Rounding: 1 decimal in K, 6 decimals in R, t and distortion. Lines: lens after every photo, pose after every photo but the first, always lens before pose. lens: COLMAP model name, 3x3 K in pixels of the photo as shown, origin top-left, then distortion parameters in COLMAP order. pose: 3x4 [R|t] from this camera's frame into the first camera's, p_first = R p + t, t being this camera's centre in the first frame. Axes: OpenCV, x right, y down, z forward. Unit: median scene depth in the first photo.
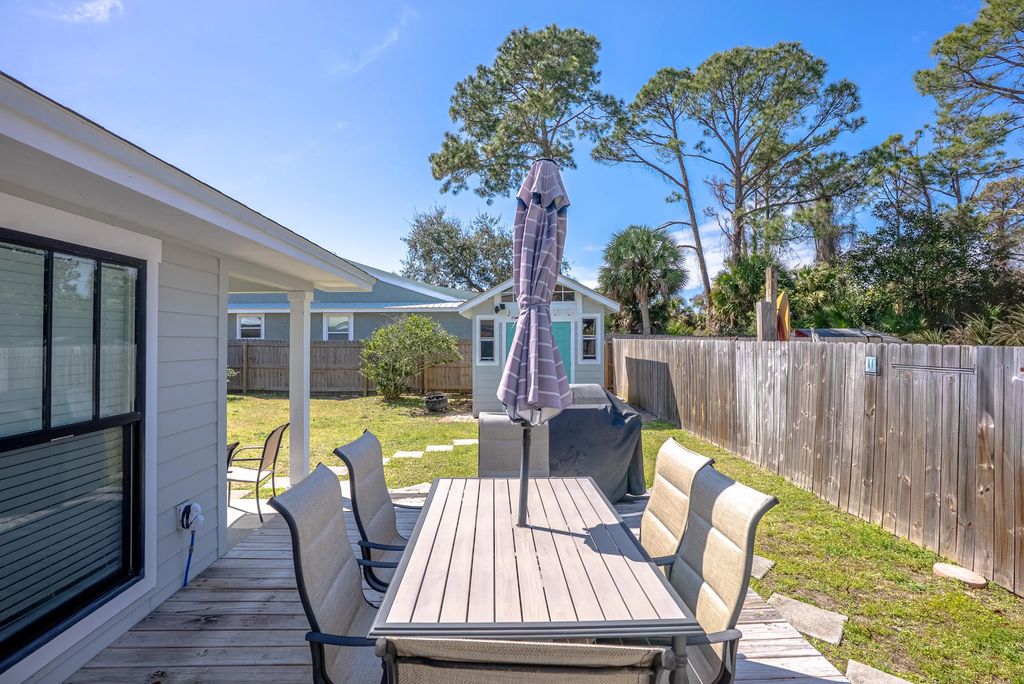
lens RADIAL K [[476.7, 0, 512.0], [0, 476.7, 342.0], [0, 0, 1]] dist [-0.065121, 0.022393]
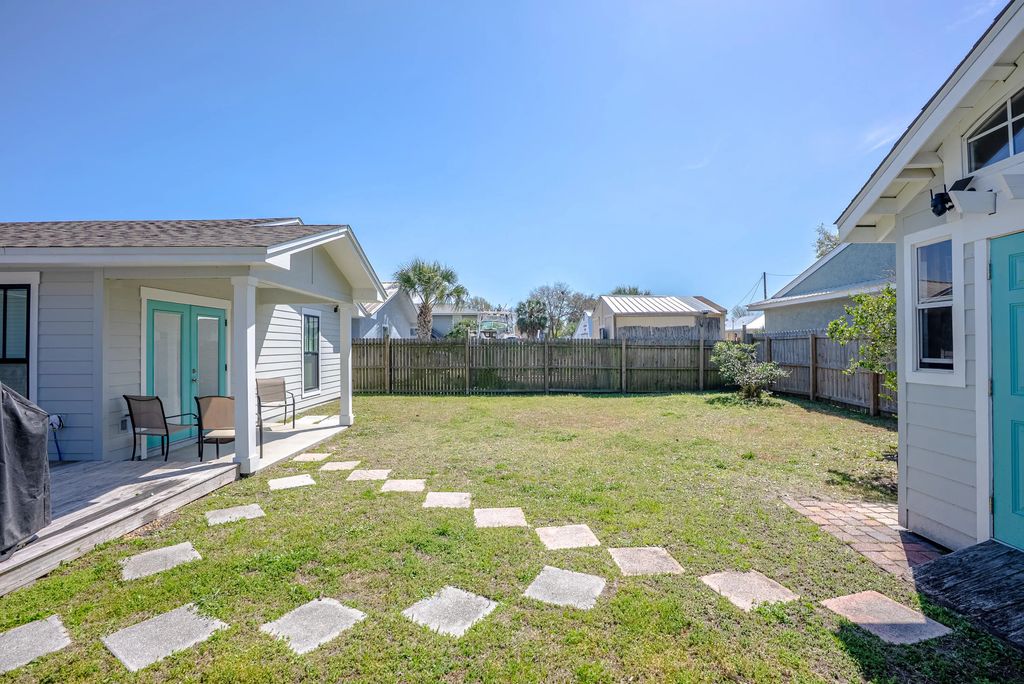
lens RADIAL K [[476.7, 0, 512.0], [0, 476.7, 342.0], [0, 0, 1]] dist [-0.065121, 0.022393]
pose [[-0.028248, -0.009944, -0.999551, 0.493574], [0.001285, 0.999949, -0.009984, 0.043655], [0.999600, -0.001567, -0.028234, 1.347513]]
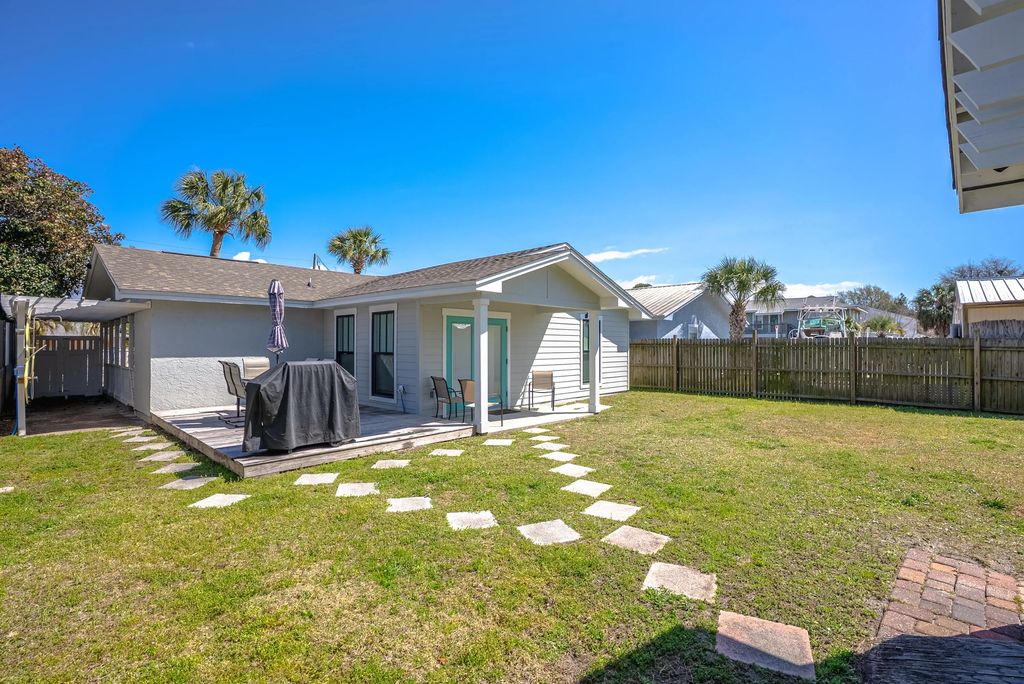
lens RADIAL K [[476.7, 0, 512.0], [0, 476.7, 342.0], [0, 0, 1]] dist [-0.065121, 0.022393]
pose [[-0.710235, -0.007417, -0.703926, 0.494076], [-0.004275, 0.999971, -0.006223, 0.037950], [0.703952, -0.001411, -0.710246, 1.810580]]
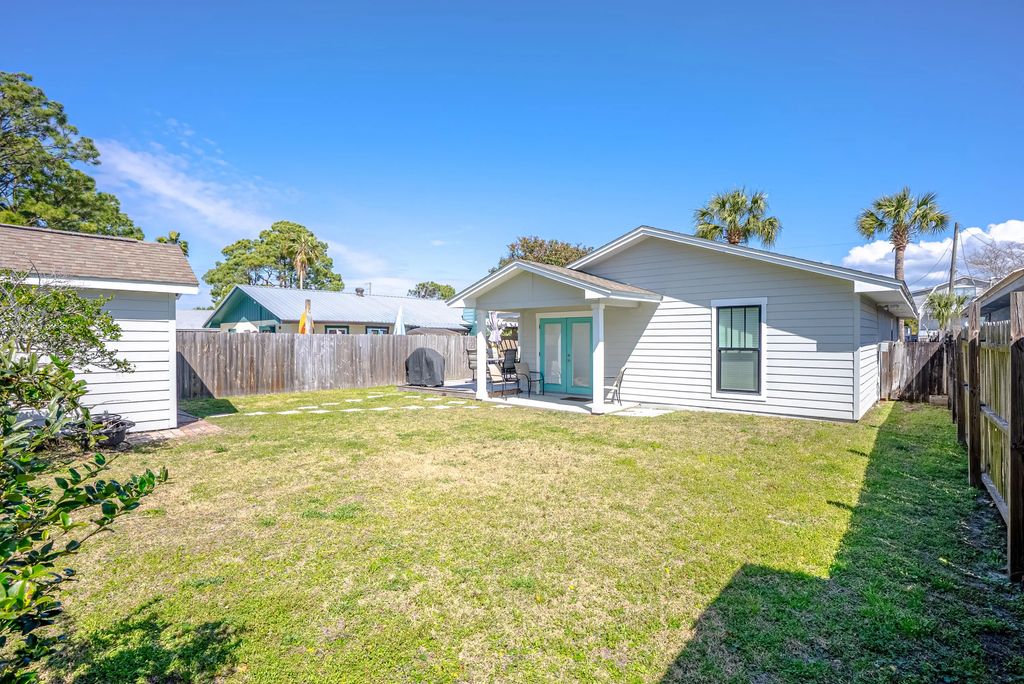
lens RADIAL K [[476.7, 0, 512.0], [0, 476.7, 342.0], [0, 0, 1]] dist [-0.065121, 0.022393]
pose [[-0.723025, -0.003071, 0.690816, -1.800670], [0.004390, 0.999950, 0.009040, 0.025311], [-0.690808, 0.009568, -0.722975, 2.154618]]
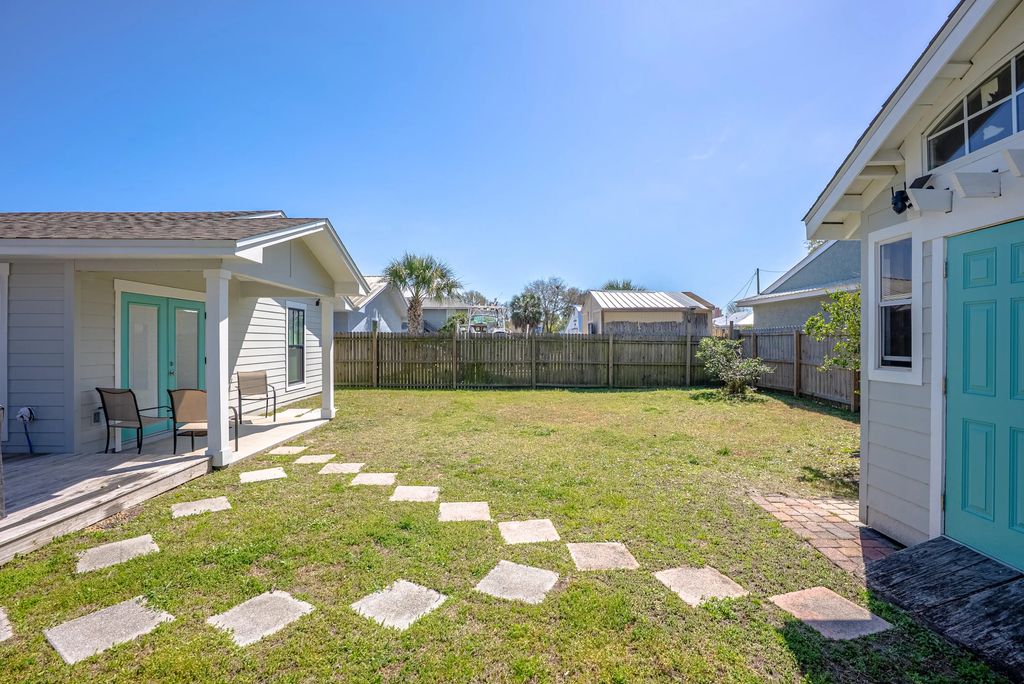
lens RADIAL K [[476.7, 0, 512.0], [0, 476.7, 342.0], [0, 0, 1]] dist [-0.065121, 0.022393]
pose [[-0.021122, 0.002067, -0.999775, 0.491968], [-0.004927, 0.999986, 0.002172, 0.042453], [0.999765, 0.004971, -0.021111, 1.391999]]
